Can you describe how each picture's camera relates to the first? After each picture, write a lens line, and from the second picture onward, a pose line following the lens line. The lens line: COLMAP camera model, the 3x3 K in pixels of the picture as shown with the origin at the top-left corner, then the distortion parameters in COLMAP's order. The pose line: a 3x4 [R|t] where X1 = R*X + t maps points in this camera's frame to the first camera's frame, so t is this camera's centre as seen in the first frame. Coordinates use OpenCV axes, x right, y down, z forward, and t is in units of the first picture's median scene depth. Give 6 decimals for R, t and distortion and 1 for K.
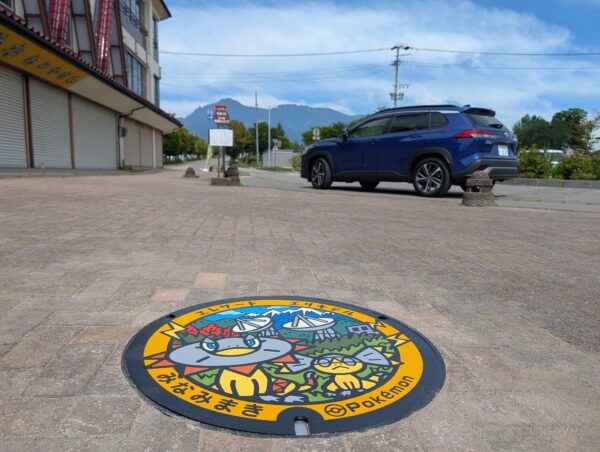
lens RADIAL K [[421.7, 0, 300.1], [0, 421.7, 226.3], [0, 0, 1]] dist [0.001065, 0.000083]
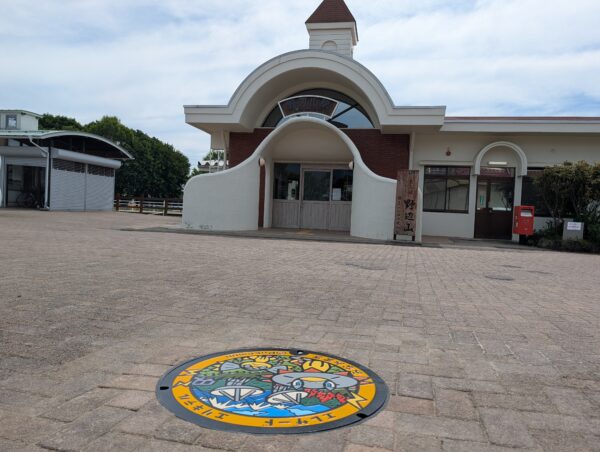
lens RADIAL K [[421.7, 0, 299.7], [0, 421.7, 224.4], [0, 0, 1]] dist [0.001065, 0.000083]
pose [[-0.927263, -0.077385, 0.366327, -0.570278], [-0.020578, 0.987462, 0.156508, -0.432565], [-0.373845, 0.137585, -0.917229, 2.161150]]
